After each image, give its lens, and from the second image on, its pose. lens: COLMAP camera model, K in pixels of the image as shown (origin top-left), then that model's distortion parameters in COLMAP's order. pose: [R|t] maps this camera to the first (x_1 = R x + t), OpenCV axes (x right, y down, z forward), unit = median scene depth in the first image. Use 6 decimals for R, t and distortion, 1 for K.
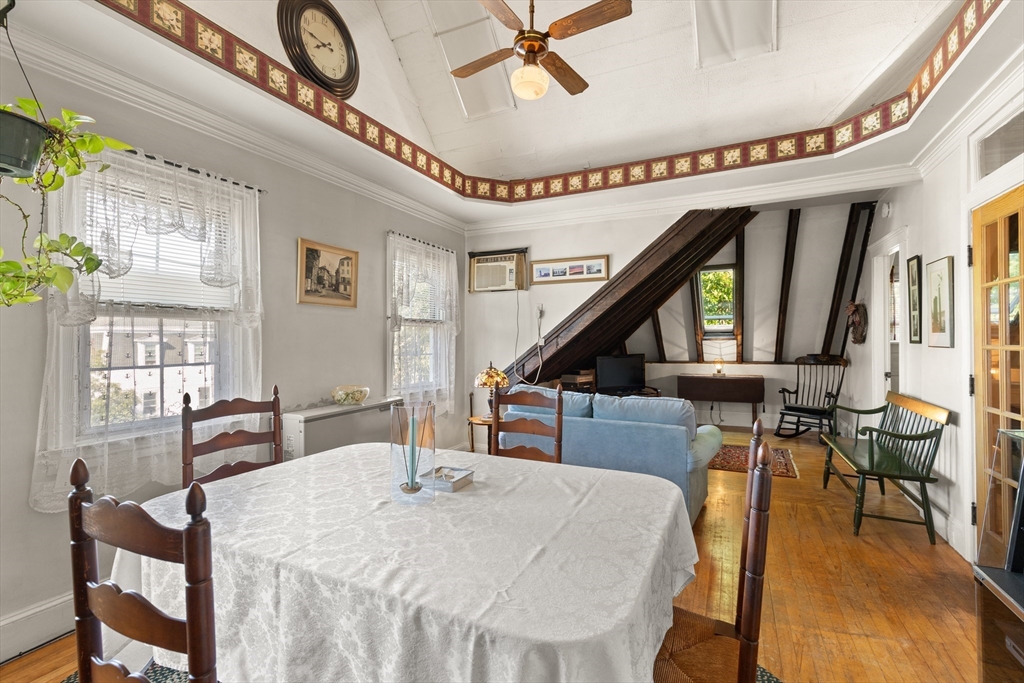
lens RADIAL K [[466.2, 0, 515.8], [0, 466.2, 339.4], [0, 0, 1]] dist [0.001172, -0.001022]
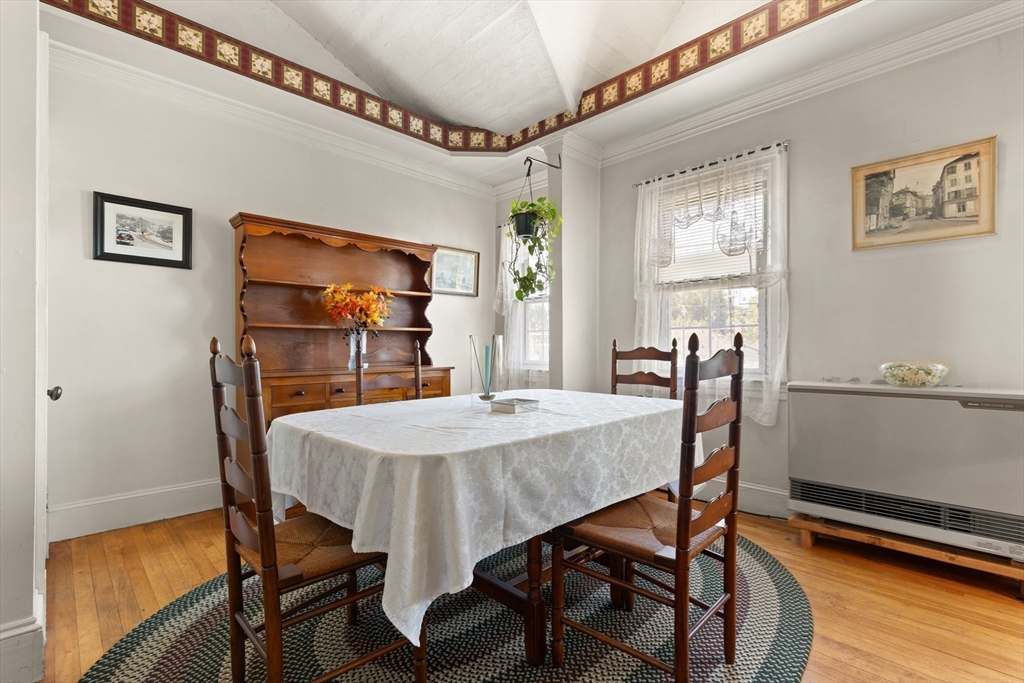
lens RADIAL K [[466.2, 0, 516.3], [0, 466.2, 351.0], [0, 0, 1]] dist [0.001172, -0.001022]
pose [[-0.349172, 0.003609, -0.937052, 0.359776], [0.000101, 0.999993, 0.003814, 0.067631], [0.937059, 0.001237, -0.349170, 0.558821]]
